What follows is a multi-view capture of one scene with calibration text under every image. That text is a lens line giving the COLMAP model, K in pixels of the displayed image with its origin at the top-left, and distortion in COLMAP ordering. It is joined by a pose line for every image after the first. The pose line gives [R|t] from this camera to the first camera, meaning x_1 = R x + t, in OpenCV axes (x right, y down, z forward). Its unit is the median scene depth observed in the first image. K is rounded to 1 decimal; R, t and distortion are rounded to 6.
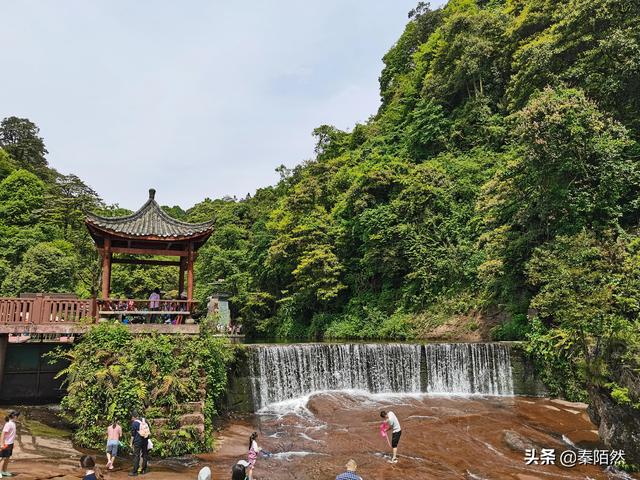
lens RADIAL K [[511.4, 0, 317.4], [0, 511.4, 239.8], [0, 0, 1]] dist [0.034910, -0.048854]
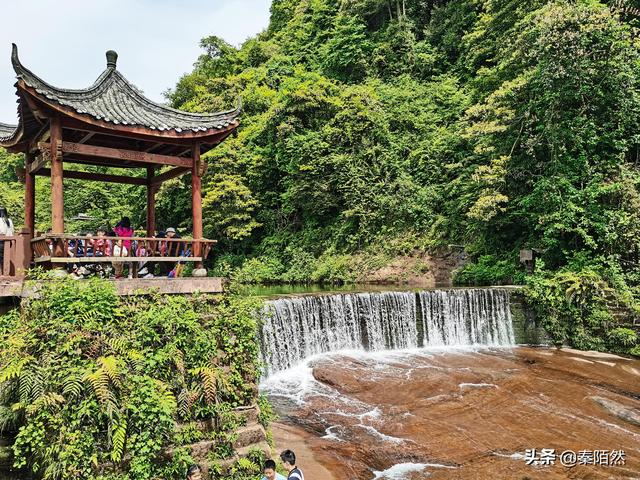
lens RADIAL K [[511.4, 0, 320.3], [0, 511.4, 241.2], [0, 0, 1]] dist [0.034910, -0.048854]
pose [[0.953046, 0.004068, 0.302798, -0.140180], [-0.040352, 0.992699, 0.113670, 0.021263], [-0.300125, -0.120552, 0.946252, 0.175991]]
